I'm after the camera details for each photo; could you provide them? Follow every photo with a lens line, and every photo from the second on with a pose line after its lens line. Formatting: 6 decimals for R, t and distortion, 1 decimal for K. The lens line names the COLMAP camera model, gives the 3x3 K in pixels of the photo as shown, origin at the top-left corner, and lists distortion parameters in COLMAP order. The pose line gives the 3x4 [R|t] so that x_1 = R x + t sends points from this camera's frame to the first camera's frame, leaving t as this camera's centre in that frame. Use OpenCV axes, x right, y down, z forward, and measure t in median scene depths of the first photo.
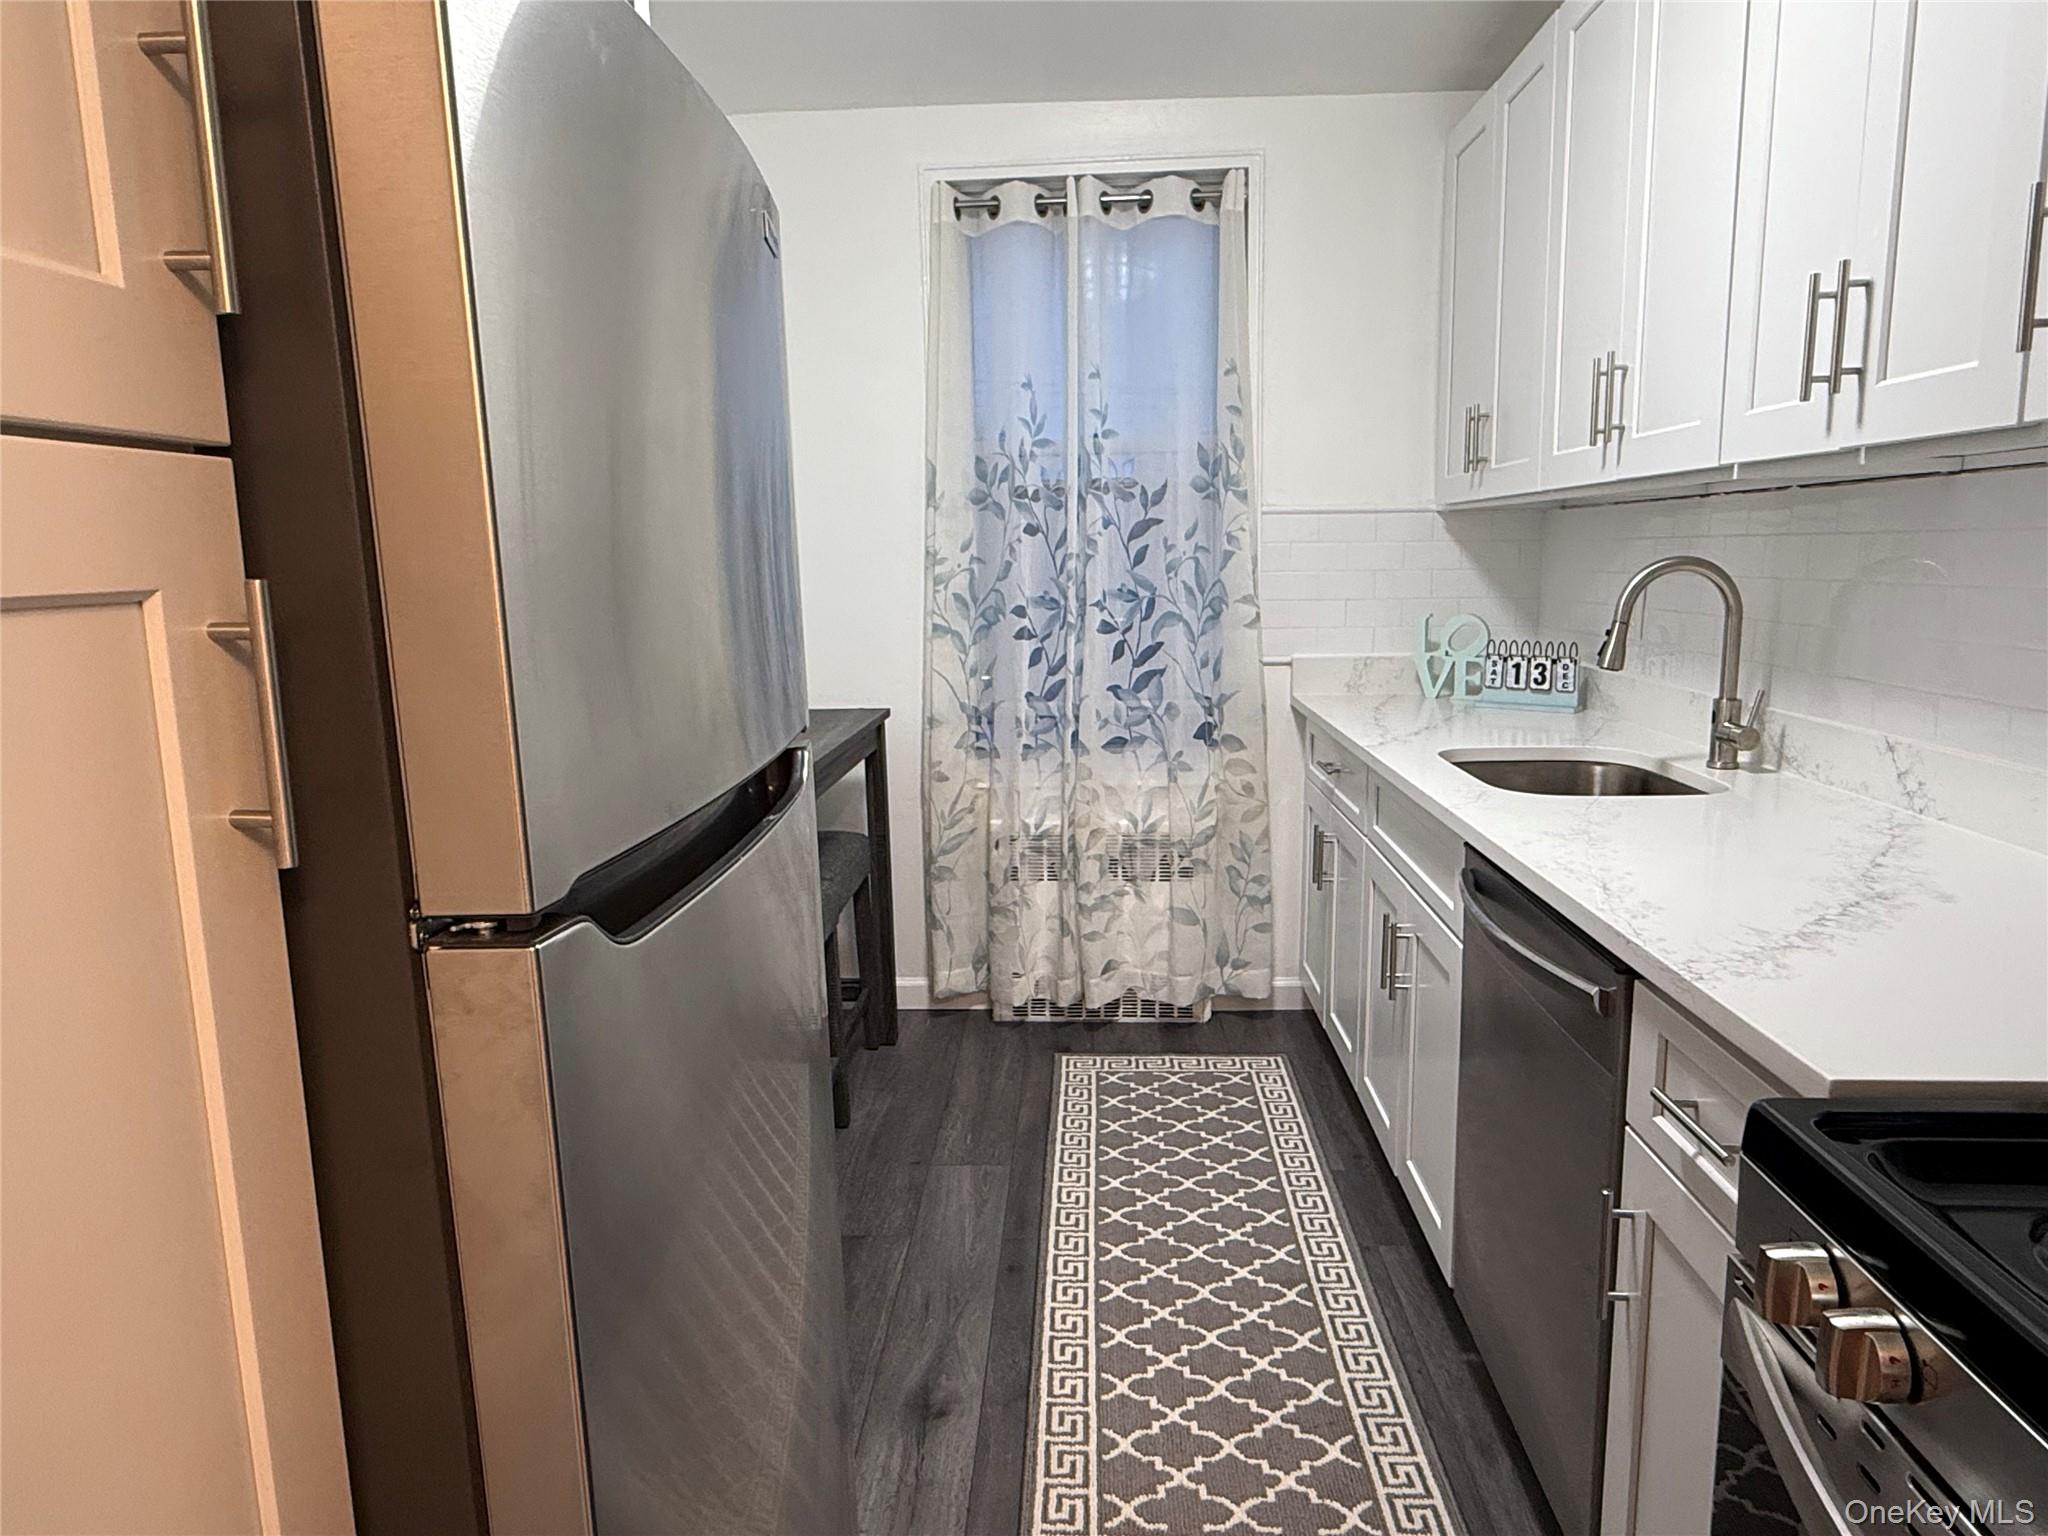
lens RADIAL K [[1292.3, 0, 1024.0], [0, 1292.3, 768.0], [0, 0, 1]] dist [0.002947, 0.000669]
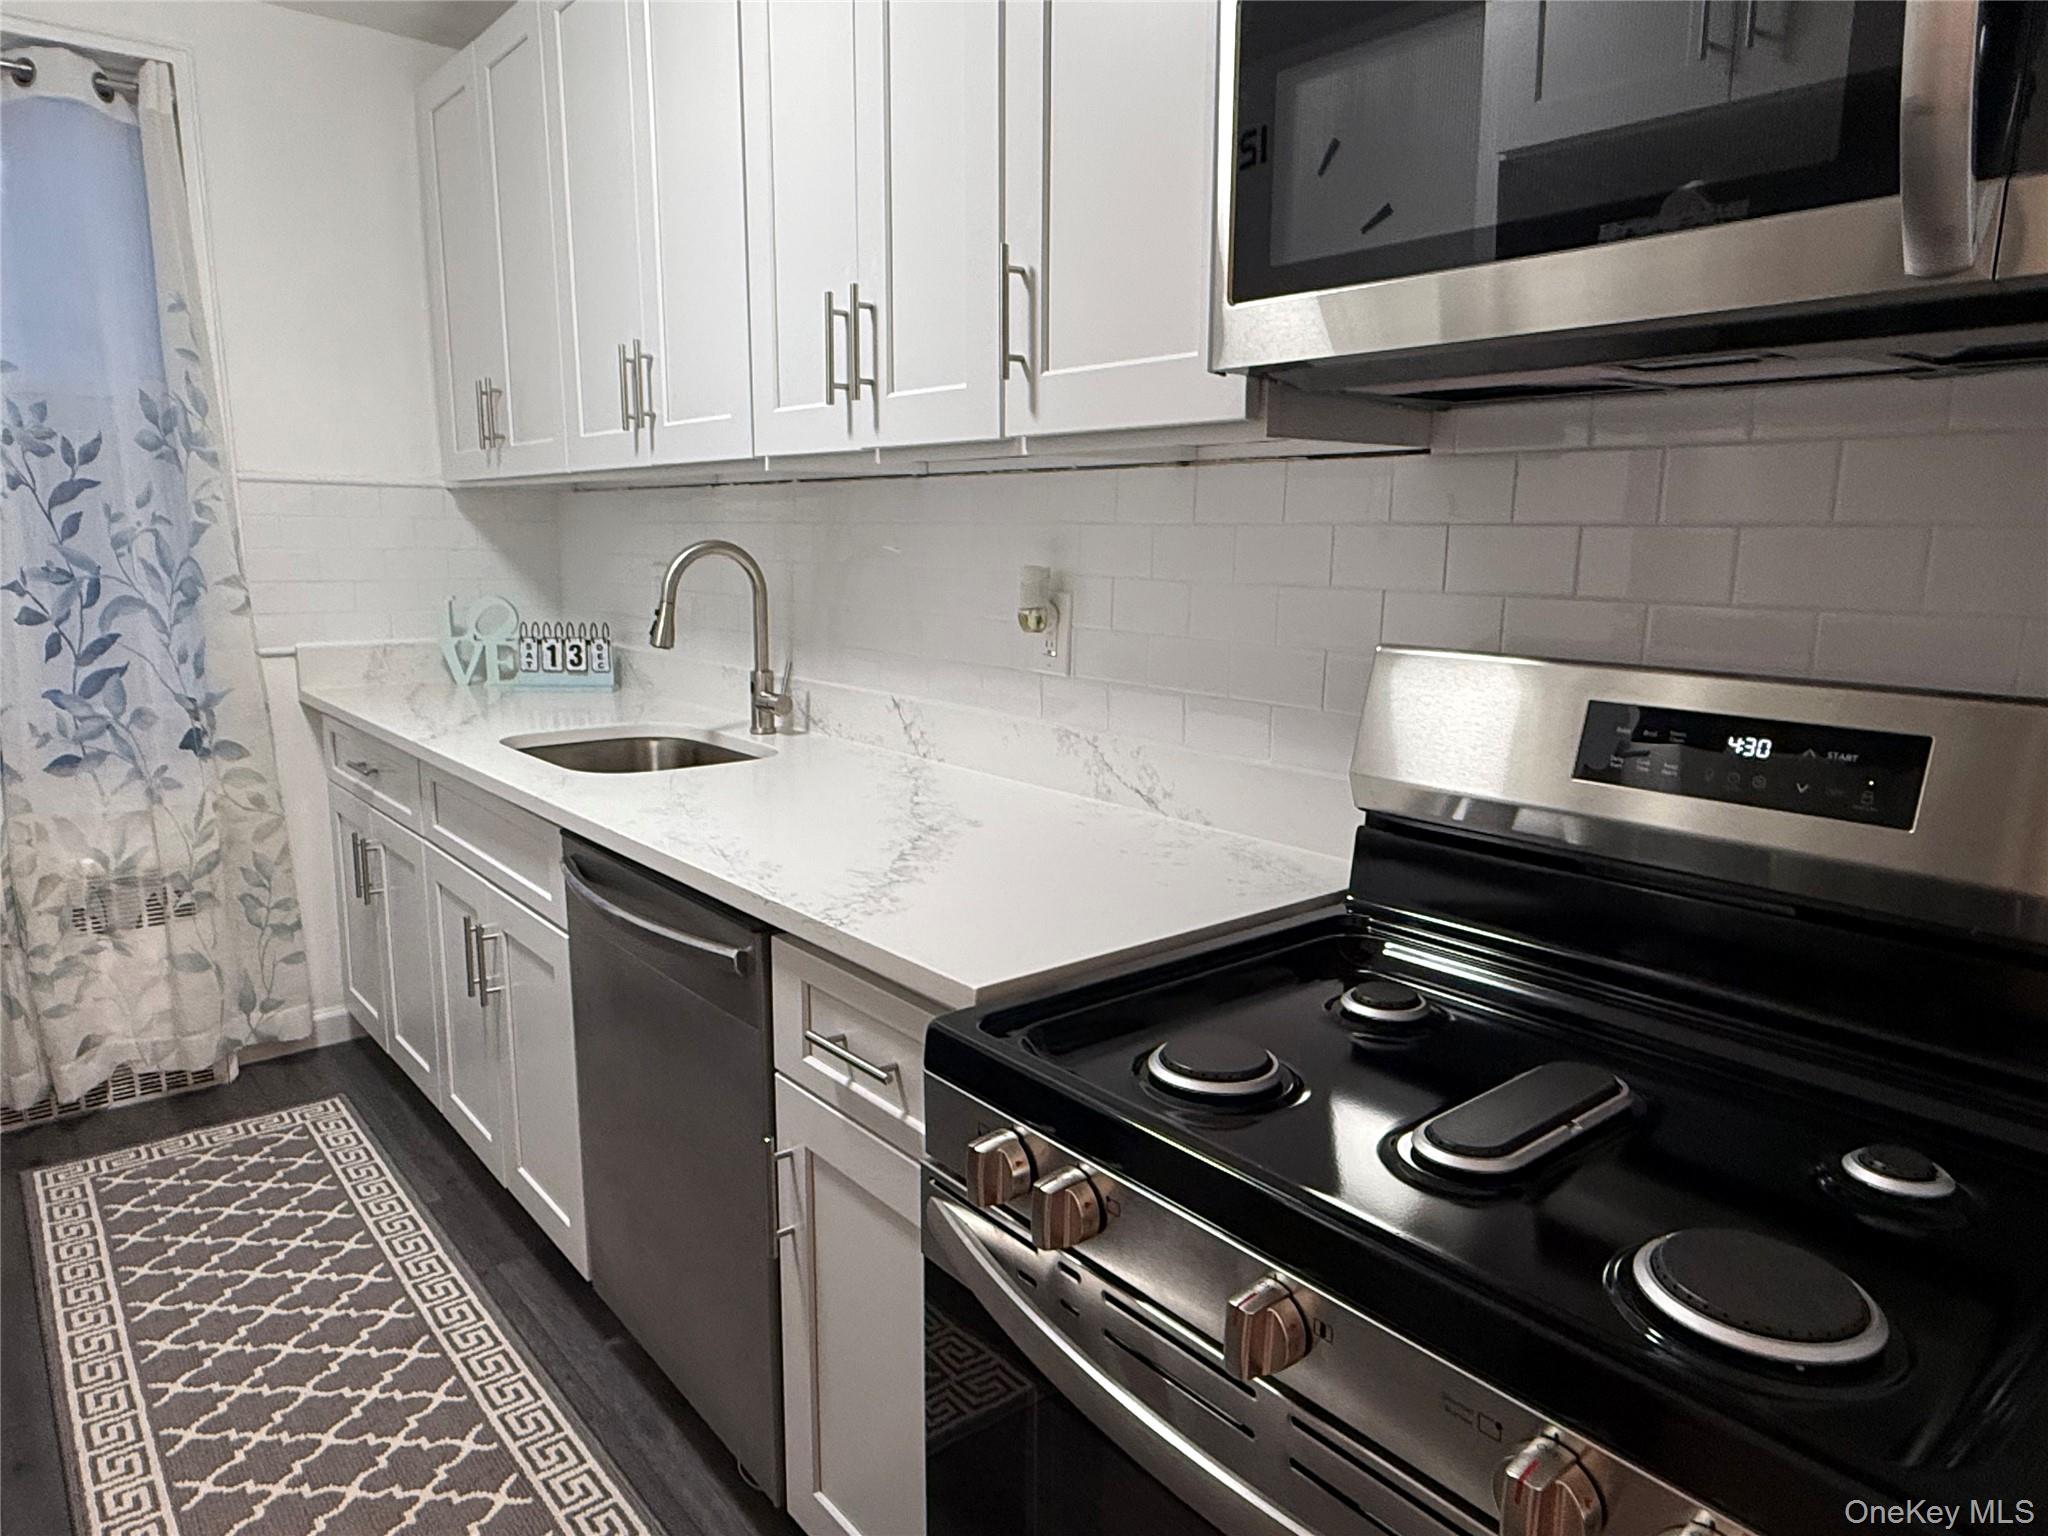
lens RADIAL K [[1292.3, 0, 1024.0], [0, 1292.3, 768.0], [0, 0, 1]] dist [0.002947, 0.000669]
pose [[0.740650, -0.097120, 0.664835, -0.020281], [0.088291, 0.994986, 0.046990, -0.001751], [-0.666065, 0.023896, 0.745511, 0.018408]]
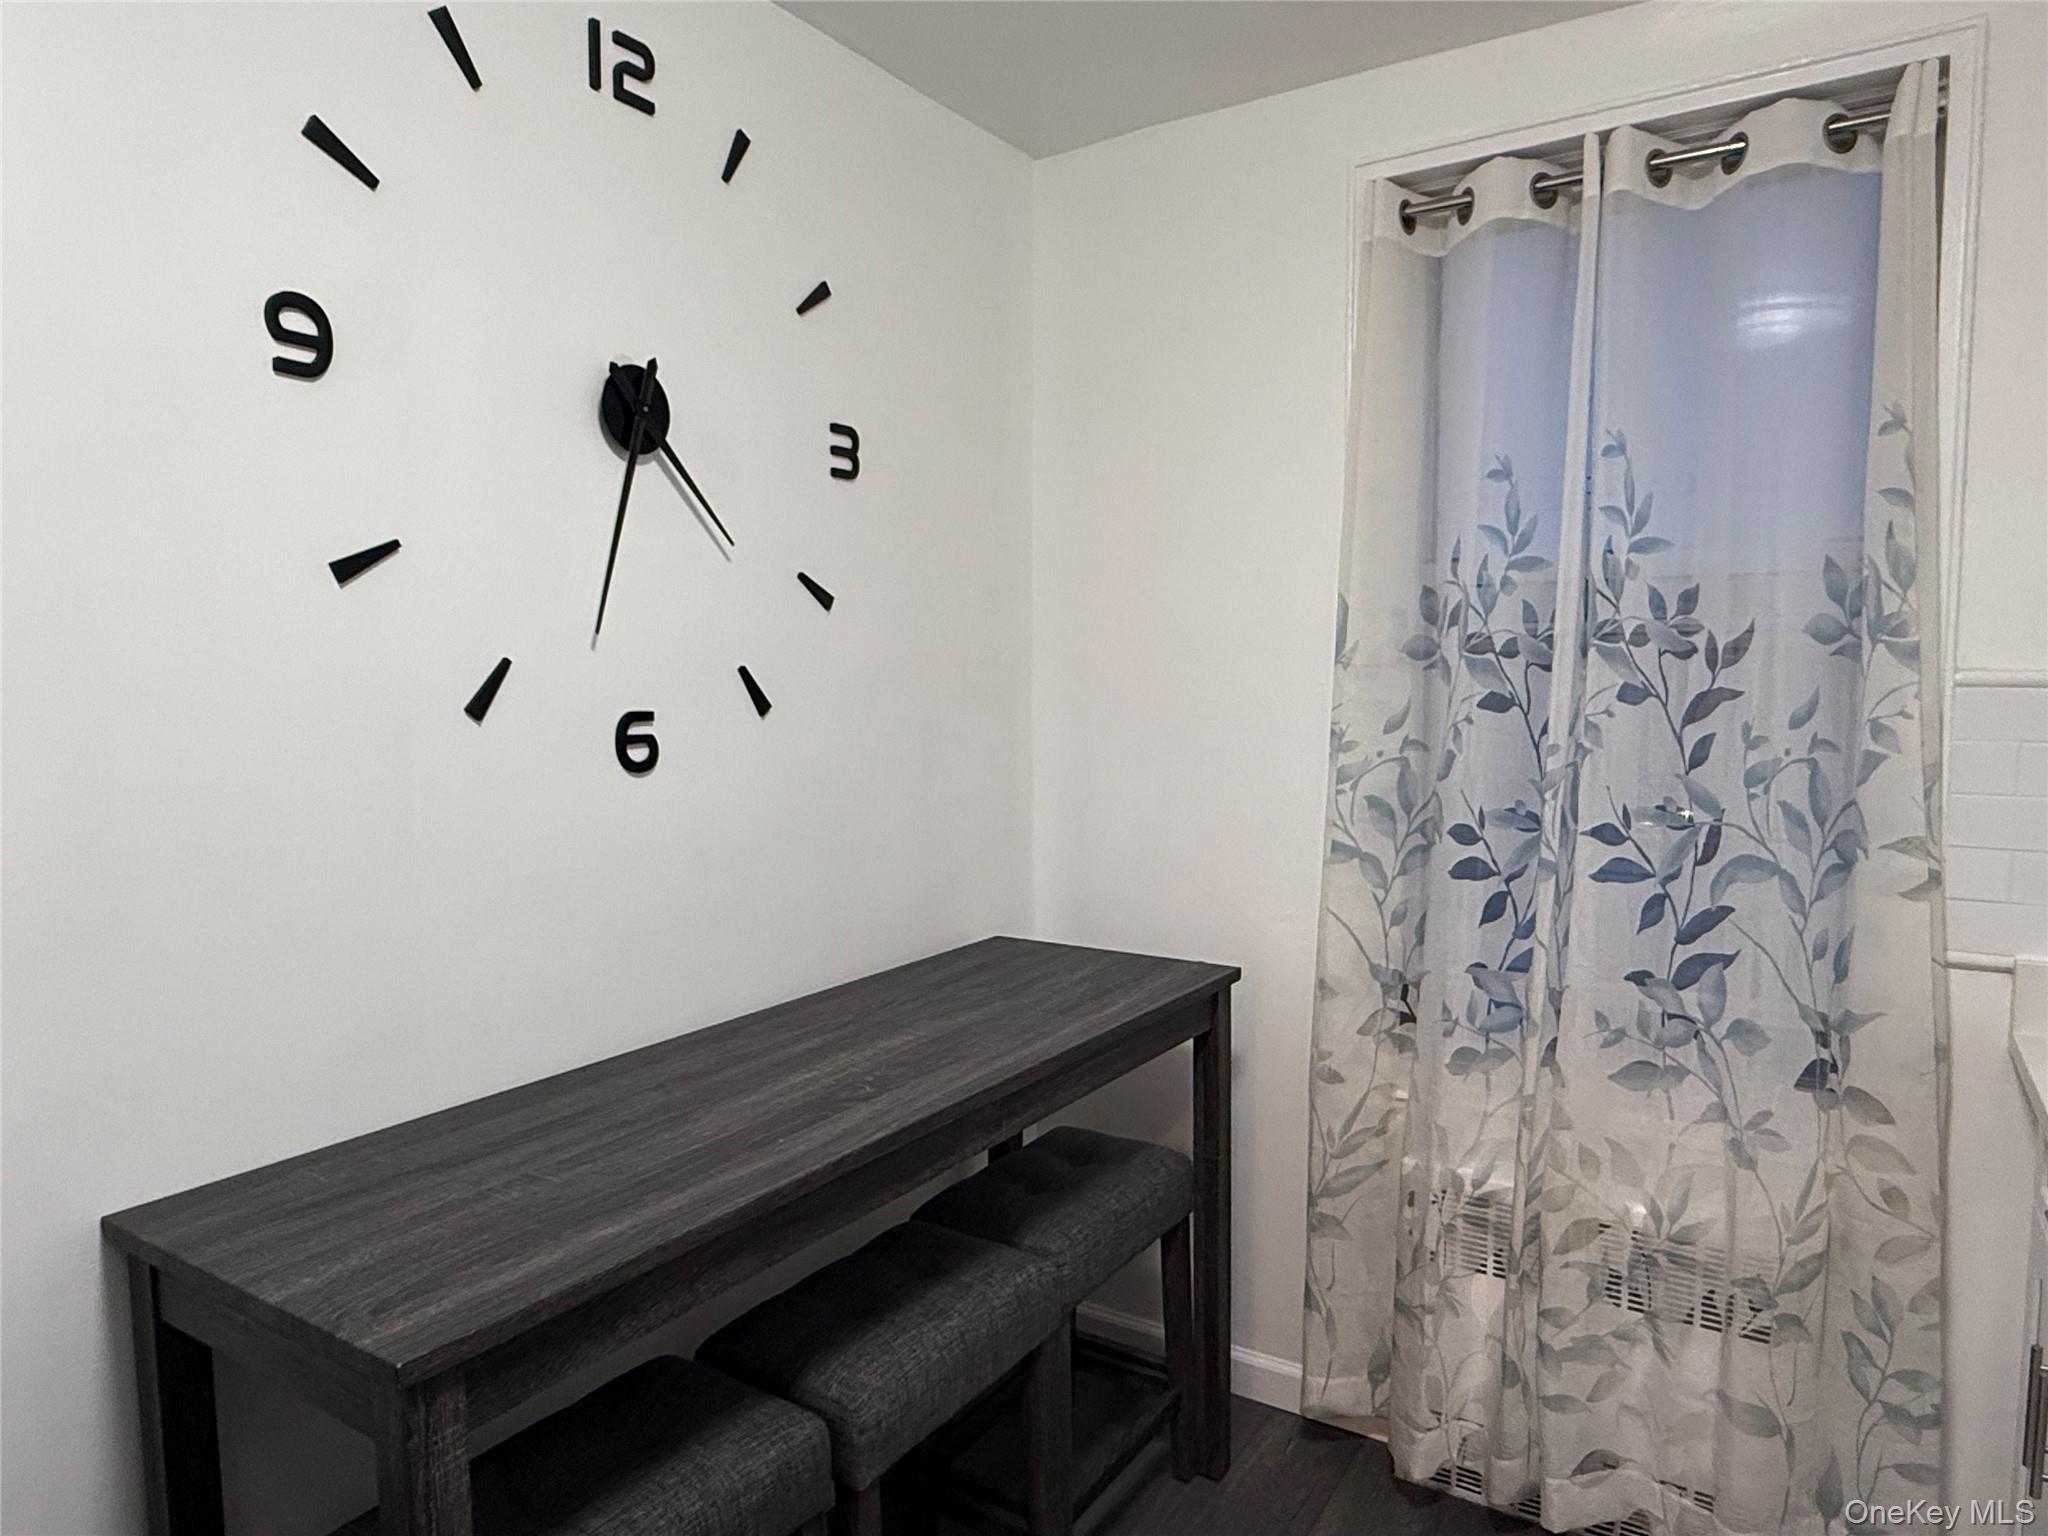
lens RADIAL K [[1273.9, 0, 1024.0], [0, 1273.9, 768.0], [0, 0, 1]] dist [-0.019491, 0.000860]
pose [[0.852552, 0.056905, -0.519534, 0.132115], [-0.100108, 0.993429, -0.055465, -0.099342], [0.512964, 0.099297, 0.852647, 0.378569]]
